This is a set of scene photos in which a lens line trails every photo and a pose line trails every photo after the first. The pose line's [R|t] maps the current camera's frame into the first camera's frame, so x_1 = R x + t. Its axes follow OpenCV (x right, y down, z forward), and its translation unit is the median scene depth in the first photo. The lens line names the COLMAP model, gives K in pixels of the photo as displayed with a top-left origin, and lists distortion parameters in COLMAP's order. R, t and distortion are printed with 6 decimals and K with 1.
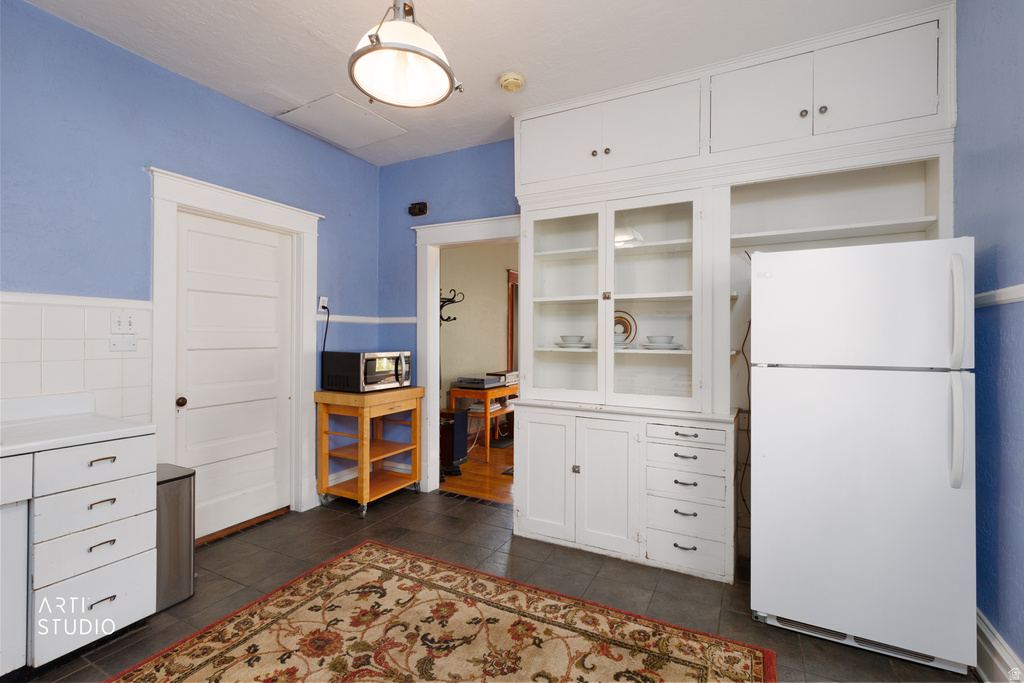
lens RADIAL K [[459.5, 0, 515.9], [0, 459.5, 338.5], [0, 0, 1]] dist [0.004979, -0.000447]
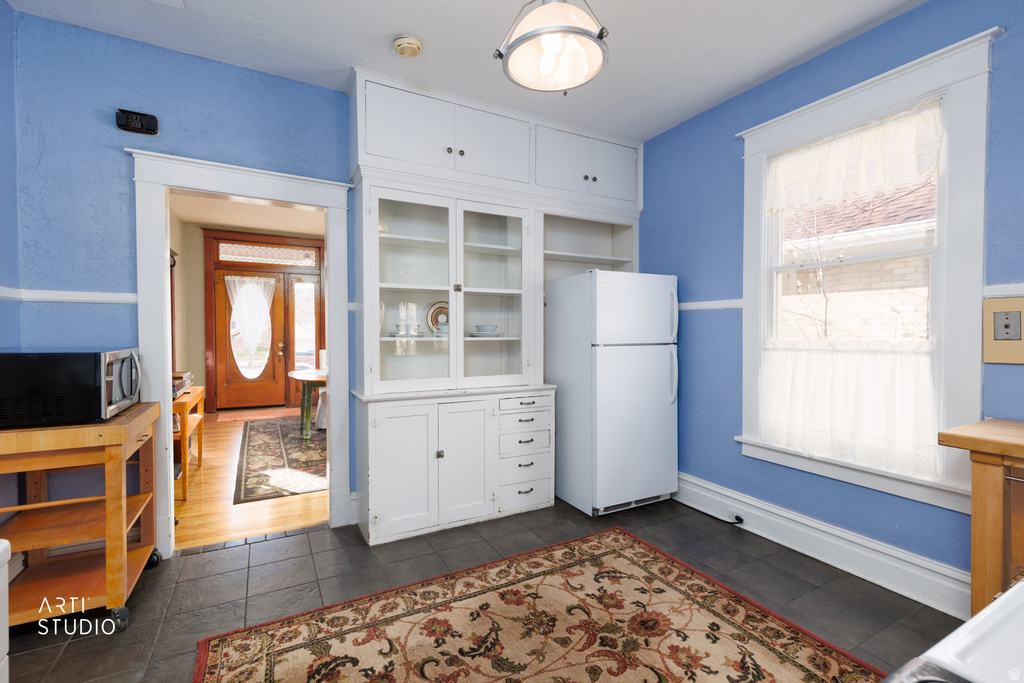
lens RADIAL K [[459.5, 0, 515.9], [0, 459.5, 338.5], [0, 0, 1]] dist [0.004979, -0.000447]
pose [[0.554826, -0.020253, 0.831720, -0.738050], [-0.001108, 0.999685, 0.025082, -0.001827], [-0.831966, -0.014838, 0.554629, 0.341102]]
